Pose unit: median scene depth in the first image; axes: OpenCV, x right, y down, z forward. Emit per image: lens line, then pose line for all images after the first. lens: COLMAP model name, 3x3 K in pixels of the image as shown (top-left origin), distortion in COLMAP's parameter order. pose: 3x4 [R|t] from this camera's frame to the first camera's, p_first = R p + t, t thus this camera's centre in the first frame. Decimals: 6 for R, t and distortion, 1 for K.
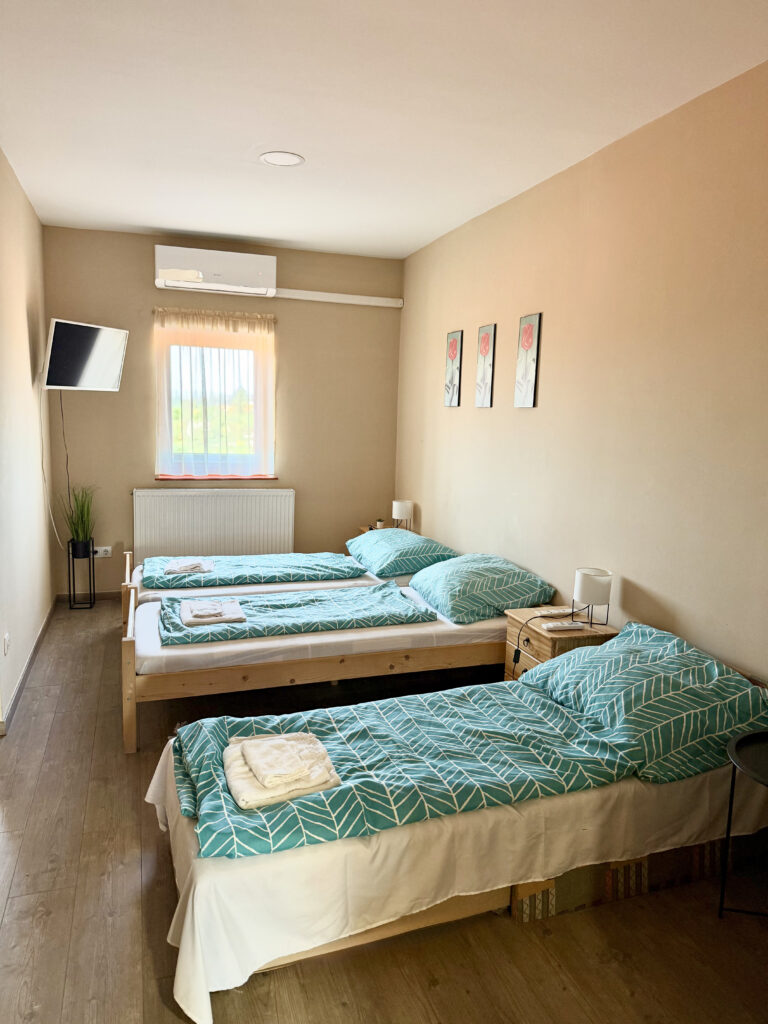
lens RADIAL K [[728.5, 0, 386.2], [0, 728.5, 512.3], [0, 0, 1]] dist [0.052924, -0.065254]
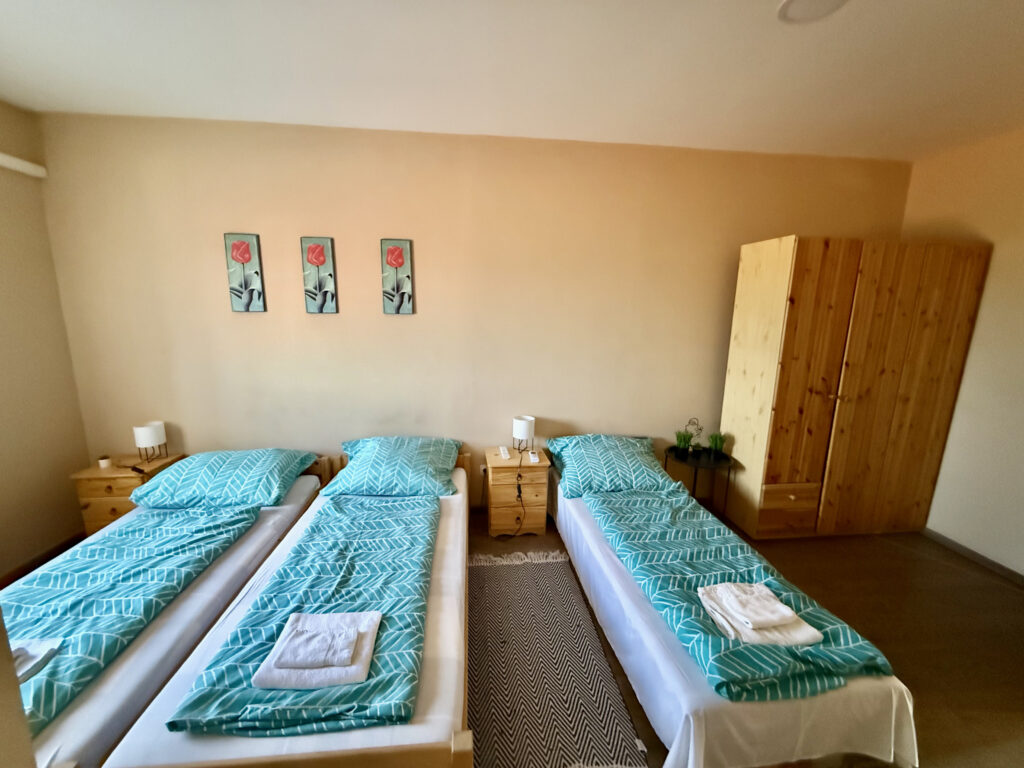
lens RADIAL K [[410.9, 0, 513.3], [0, 410.9, 389.7], [0, 0, 1]] dist [0.001741, -0.000079]
pose [[0.213868, -0.214246, 0.953079, -0.424311], [0.128464, 0.973348, 0.189975, -0.115651], [-0.968379, 0.081807, 0.235691, 0.608093]]
